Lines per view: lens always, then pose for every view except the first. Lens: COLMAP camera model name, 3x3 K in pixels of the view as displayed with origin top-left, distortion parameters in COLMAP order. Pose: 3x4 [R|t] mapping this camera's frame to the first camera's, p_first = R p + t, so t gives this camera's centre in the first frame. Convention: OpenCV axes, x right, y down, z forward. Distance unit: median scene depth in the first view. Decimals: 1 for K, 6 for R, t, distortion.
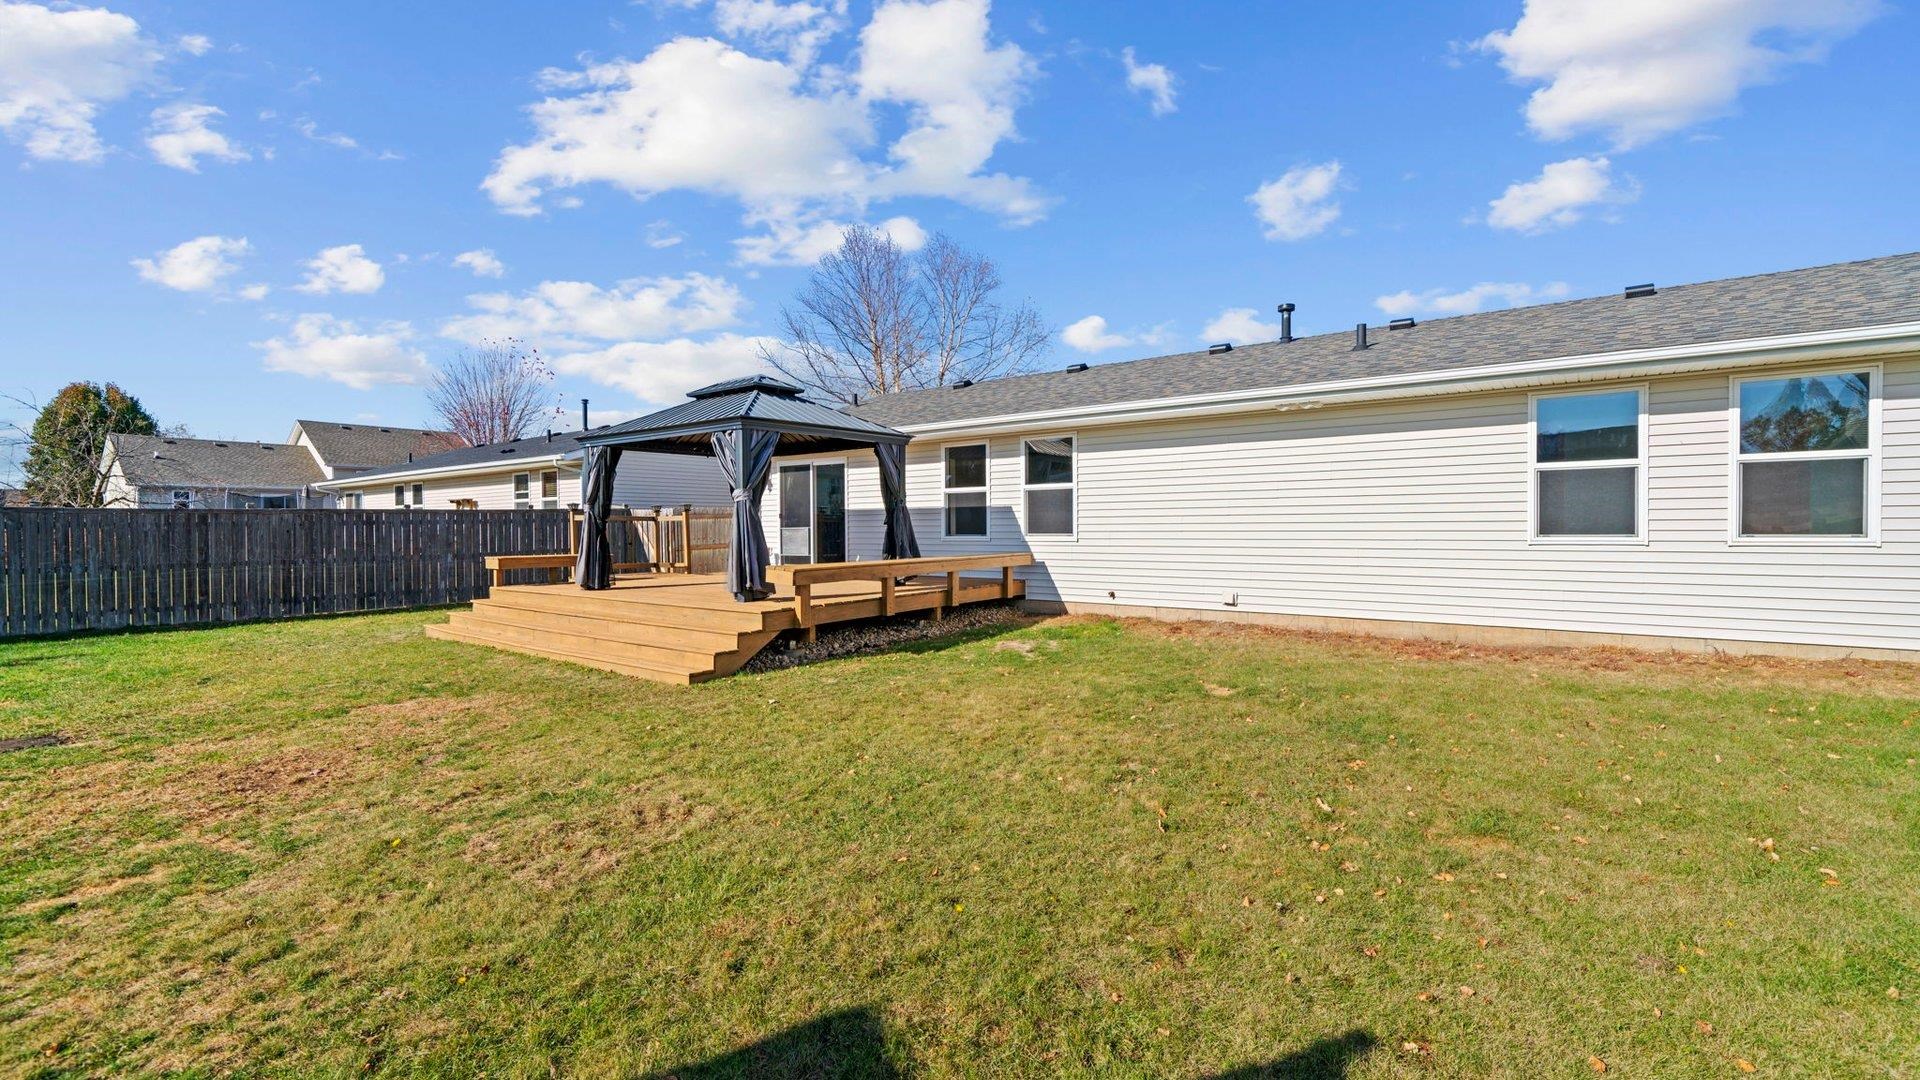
lens RADIAL K [[781.5, 0, 960.0], [0, 781.5, 540.0], [0, 0, 1]] dist [0.000903, -0.000065]
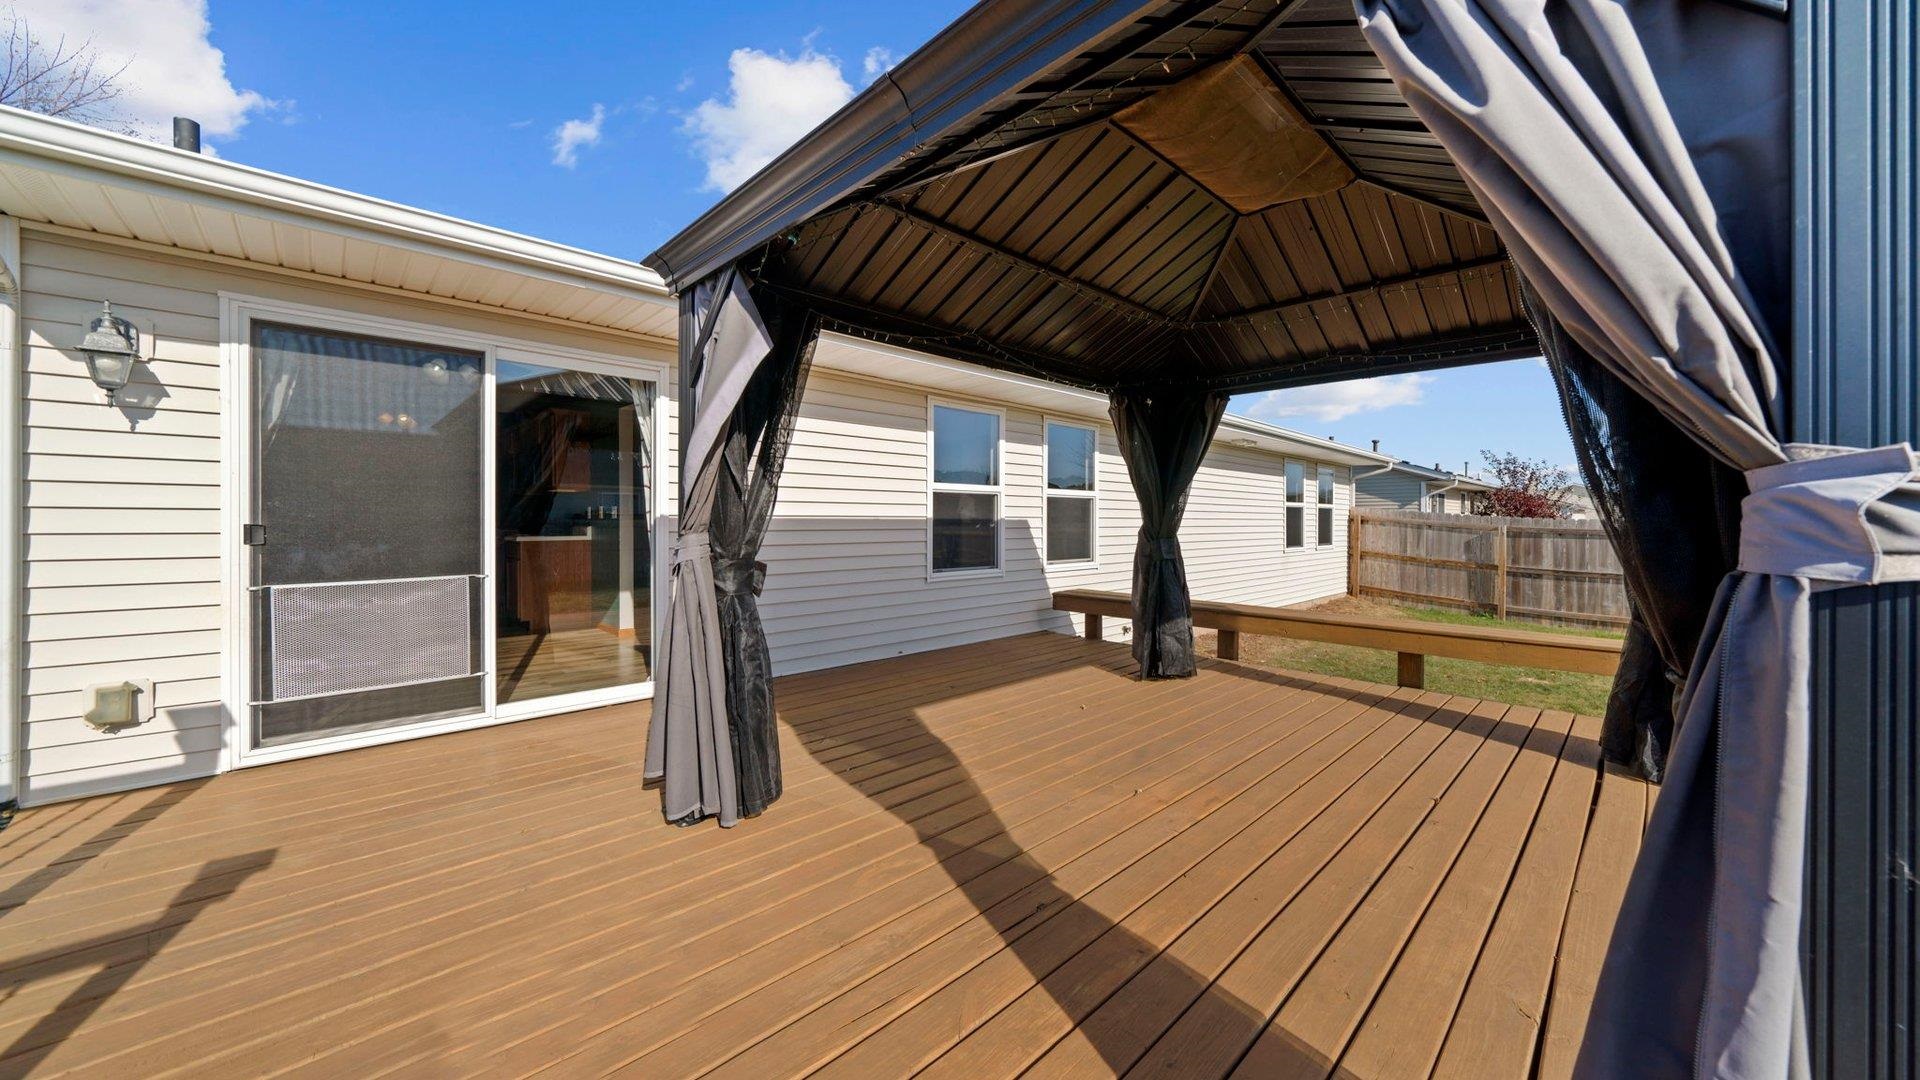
lens RADIAL K [[672.6, 0, 948.8], [0, 672.6, 519.5], [0, 0, 1]] dist [-0.001608, -0.000088]
pose [[0.168927, 0.009851, 0.985579, -0.489976], [0.014744, 0.999813, -0.012520, -0.037080], [-0.985518, 0.016647, 0.168750, 0.964798]]
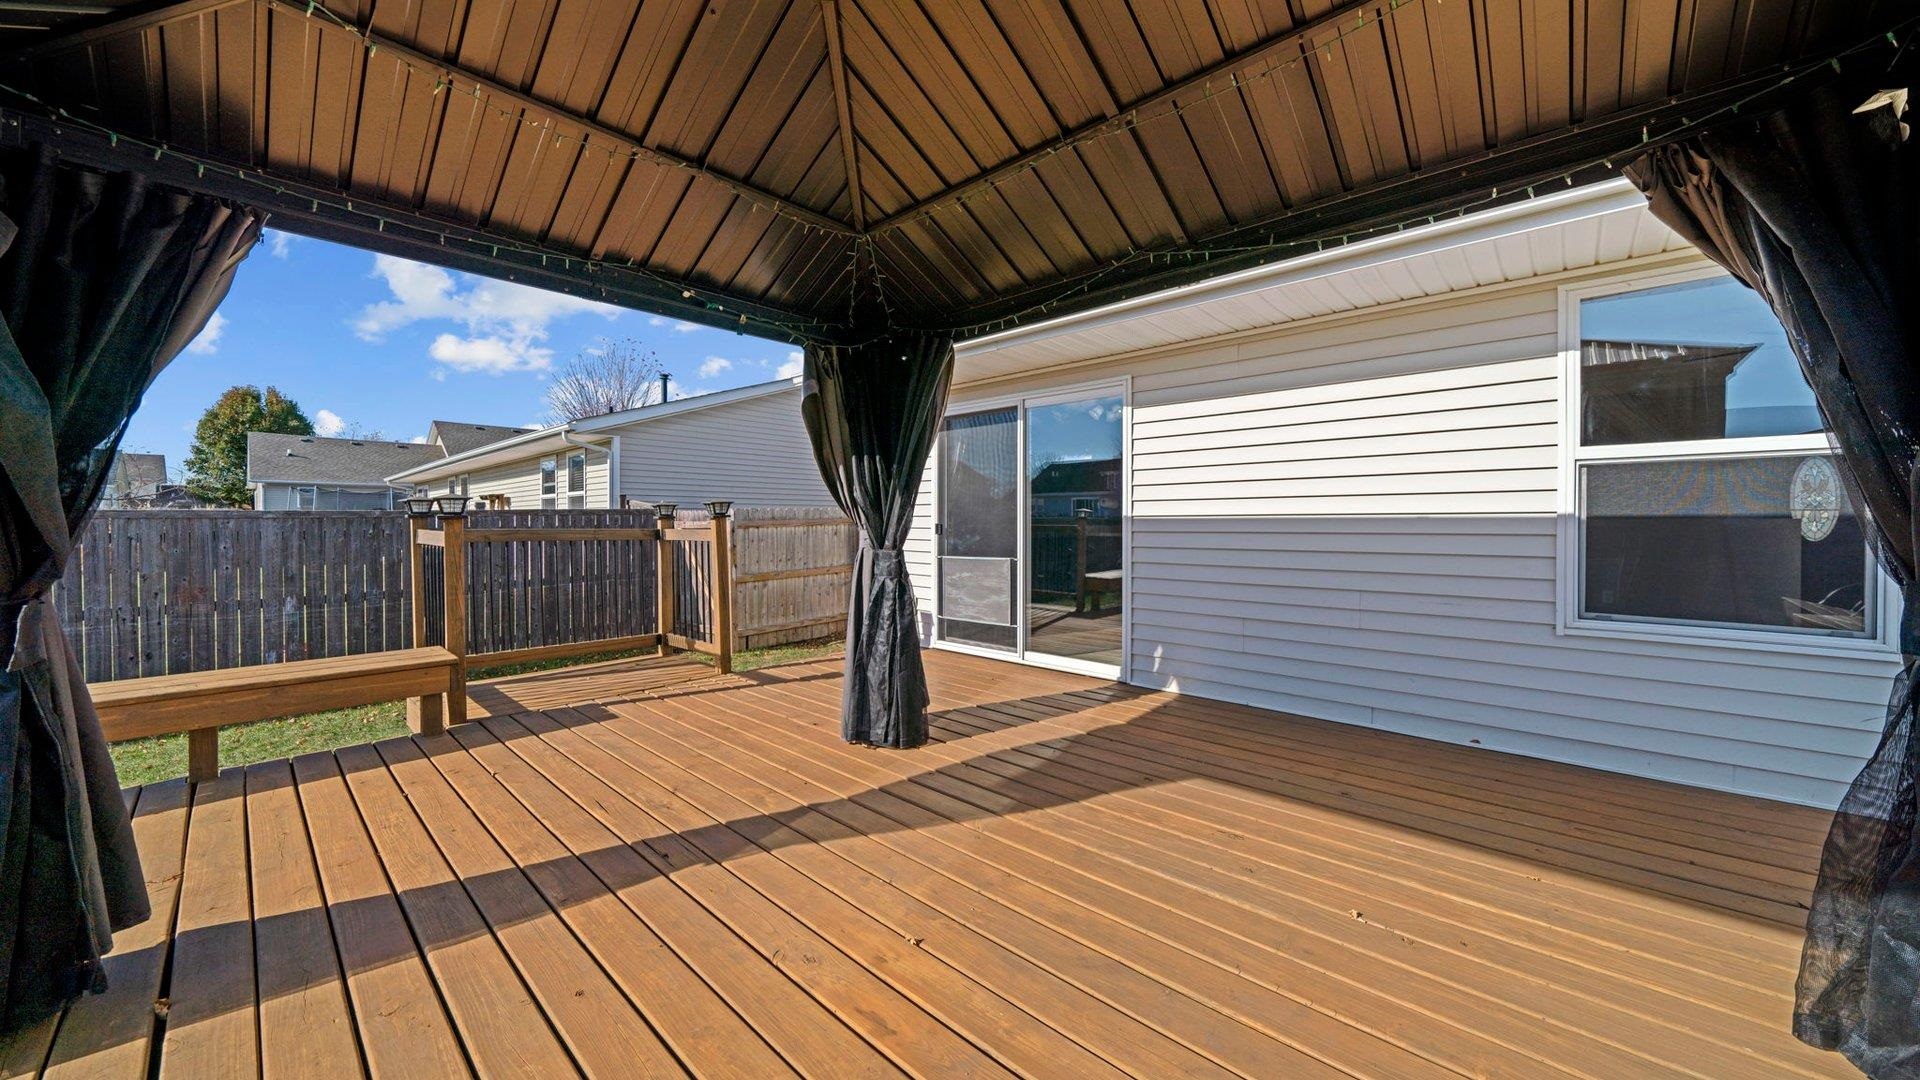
lens RADIAL K [[651.3, 0, 977.7], [0, 651.3, 538.1], [0, 0, 1]] dist [-0.001162, -0.000081]
pose [[0.996875, 0.007591, -0.078636, -0.225188], [-0.006995, 0.999945, 0.007854, -0.035981], [0.078691, -0.007279, 0.996872, 0.798690]]
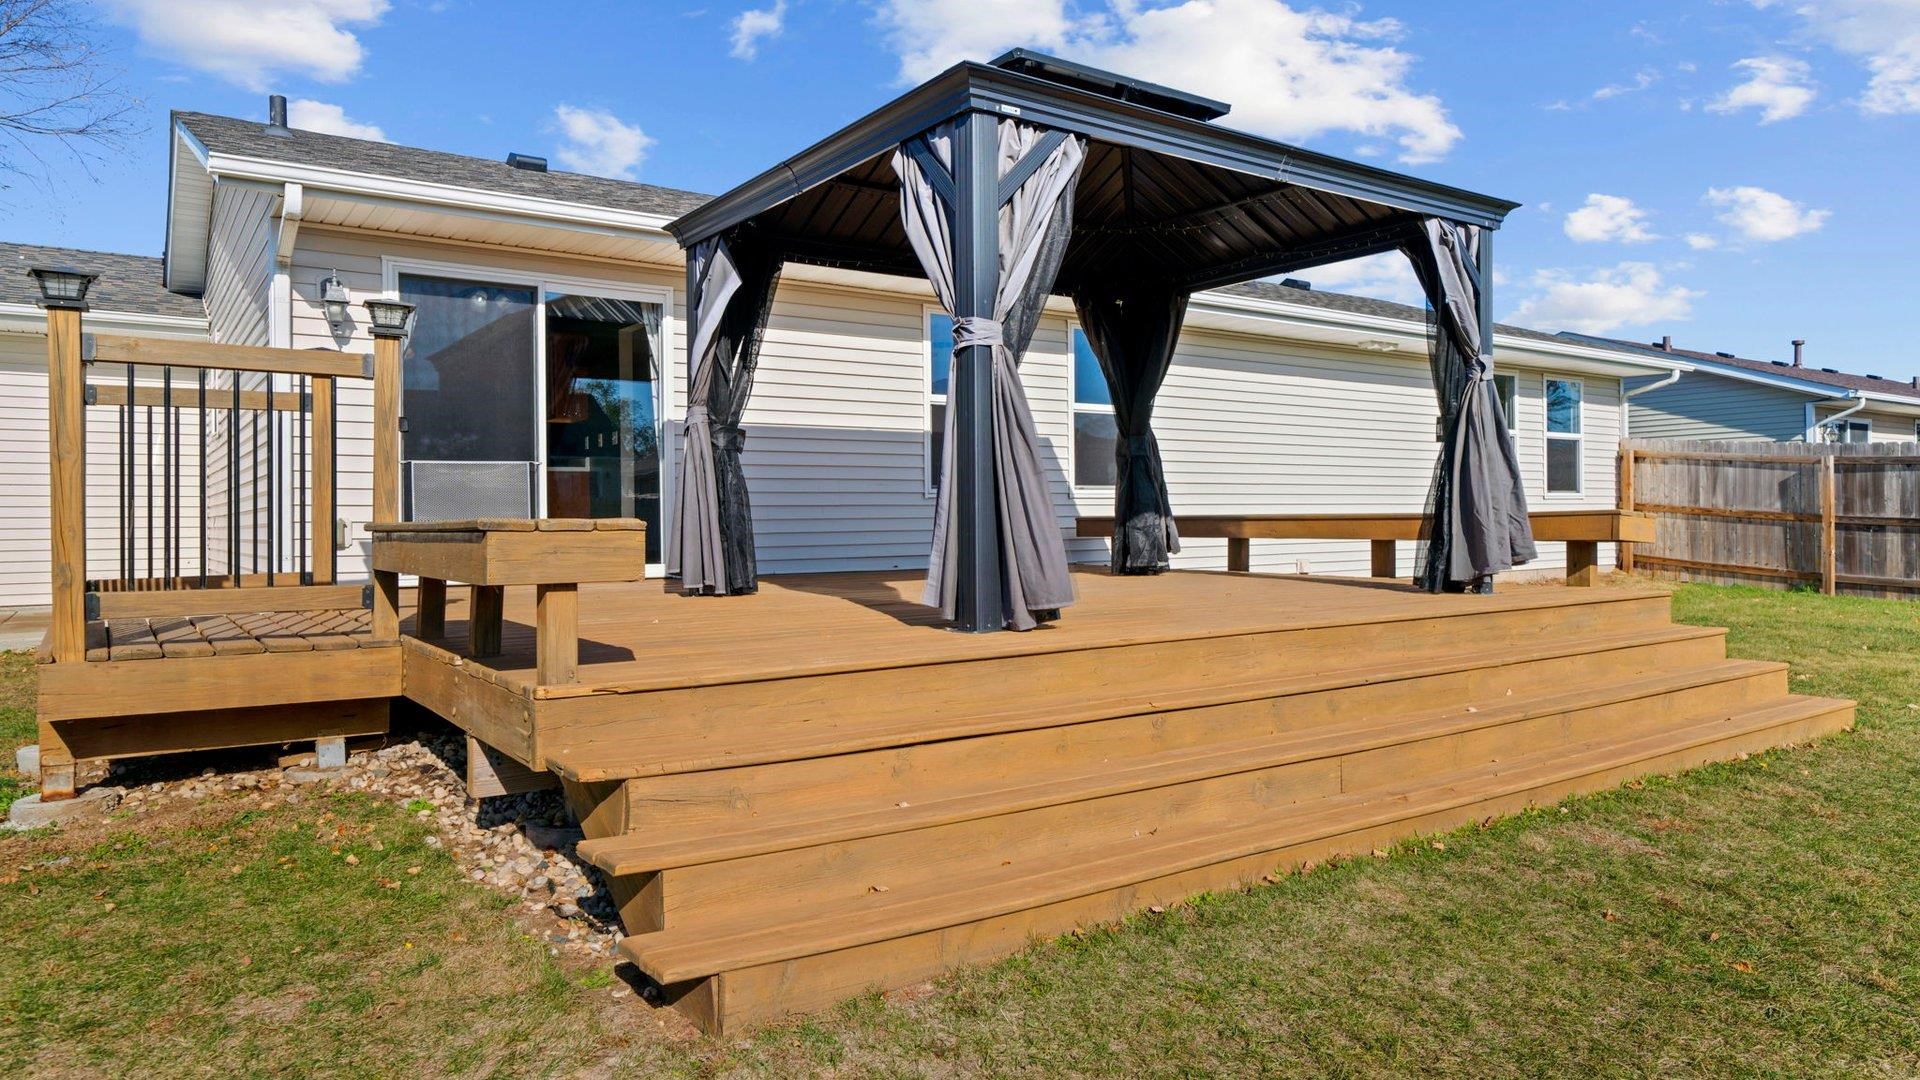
lens RADIAL K [[1191.4, 0, 914.7], [0, 1191.4, 515.7], [0, 0, 1]] dist [0.003165, 0.001456]
pose [[0.336396, 0.008487, 0.941682, -0.790612], [0.023915, 0.999560, -0.017551, 0.027588], [-0.941417, 0.028424, 0.336045, 0.794943]]
